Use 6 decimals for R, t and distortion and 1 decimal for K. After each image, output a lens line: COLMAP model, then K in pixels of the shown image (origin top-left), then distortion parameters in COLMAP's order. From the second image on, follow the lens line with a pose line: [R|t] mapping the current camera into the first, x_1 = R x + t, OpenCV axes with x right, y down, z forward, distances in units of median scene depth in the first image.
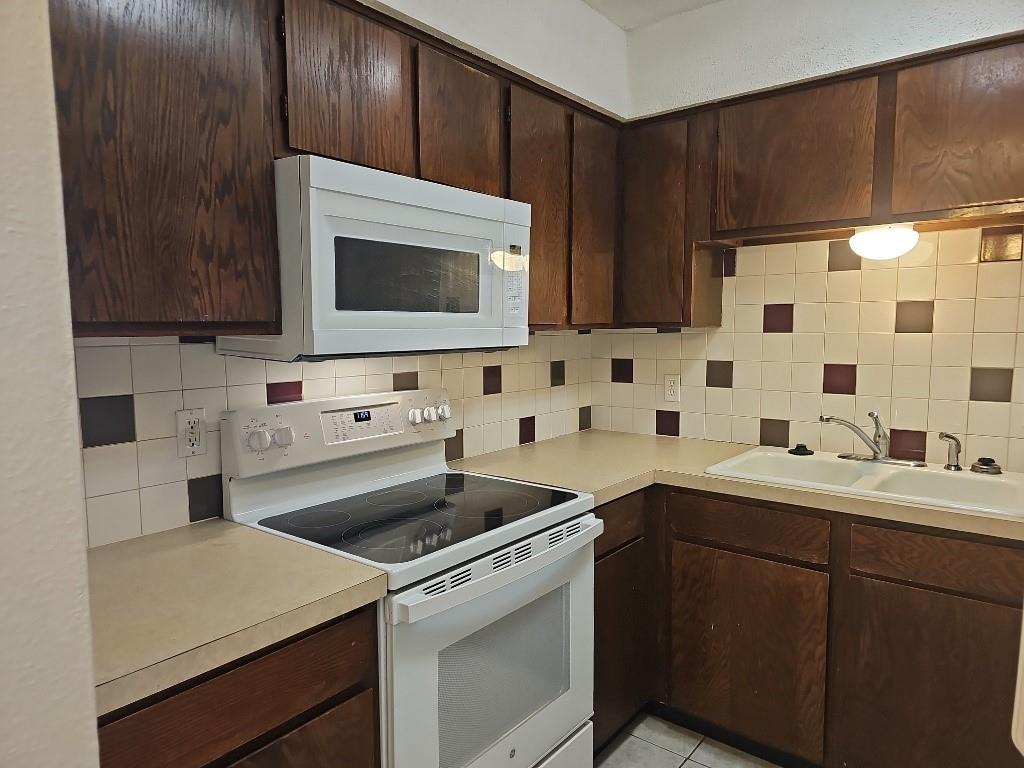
lens RADIAL K [[677.8, 0, 505.0], [0, 677.8, 391.6], [0, 0, 1]] dist [0.062344, -0.042940]
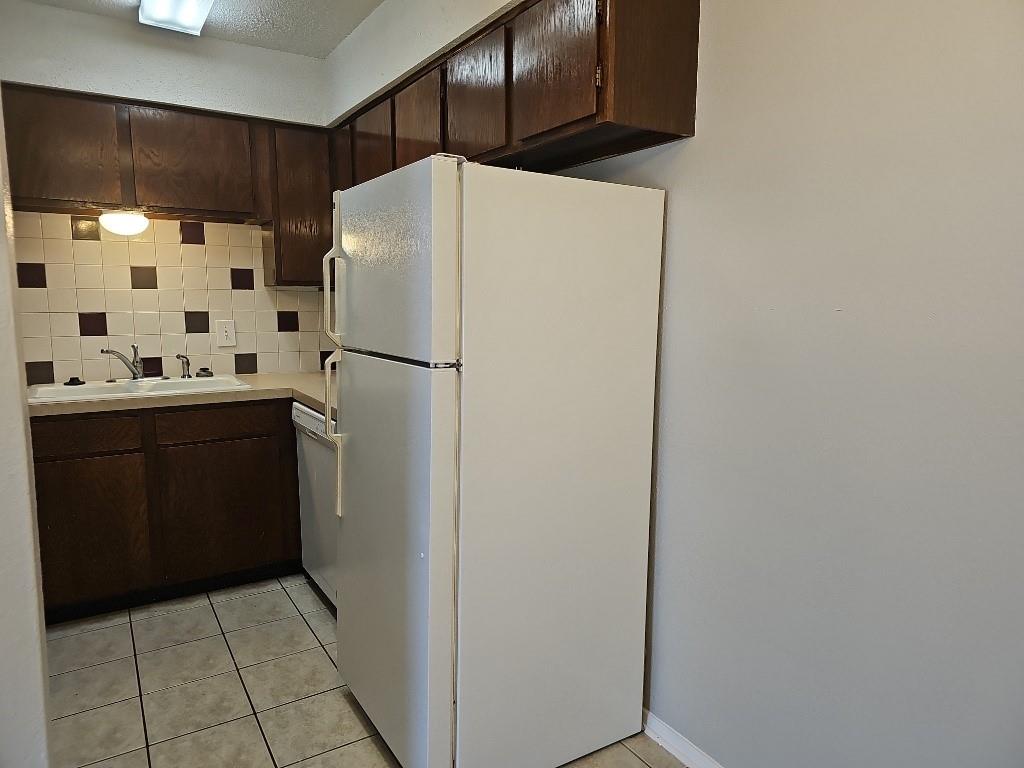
lens RADIAL K [[677.8, 0, 507.4], [0, 677.8, 380.5], [0, 0, 1]] dist [0.062344, -0.042940]
pose [[0.336273, -0.107674, 0.935589, -0.522066], [0.090414, 0.992545, 0.081732, 0.056432], [-0.937415, 0.057106, 0.343501, -0.189943]]
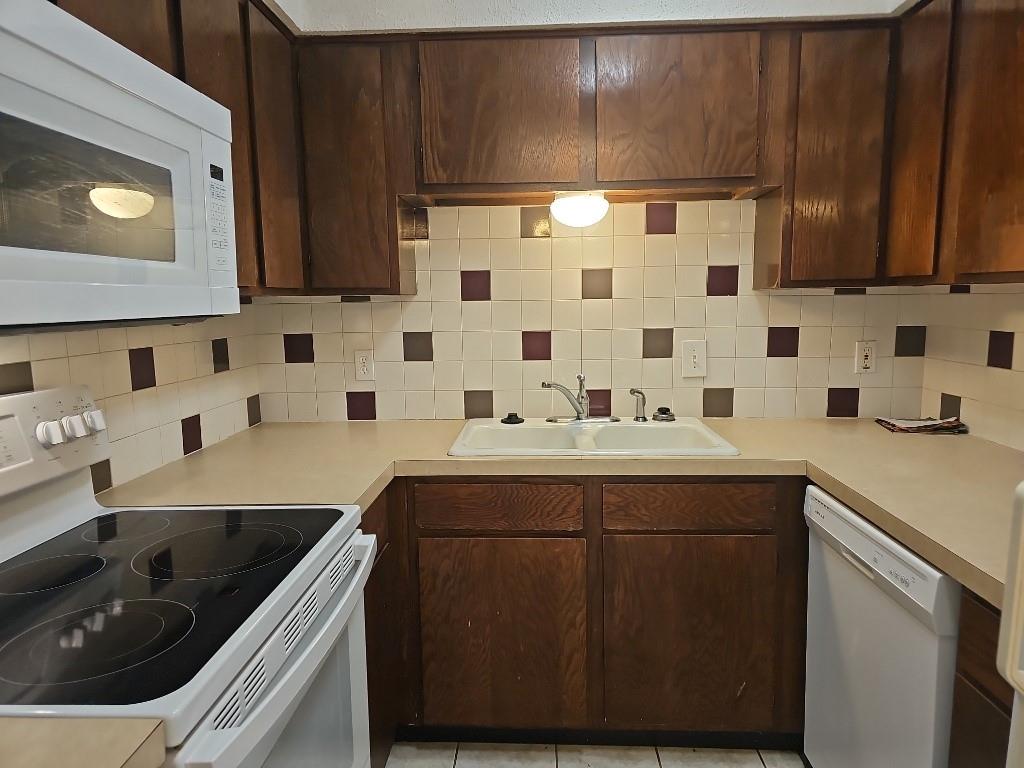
lens RADIAL K [[677.8, 0, 517.1], [0, 677.8, 392.3], [0, 0, 1]] dist [0.062344, -0.042940]
pose [[0.799799, -0.086823, 0.593956, -0.151187], [0.068597, 0.996222, 0.053257, -0.004757], [-0.596336, -0.001851, 0.802733, 0.229575]]
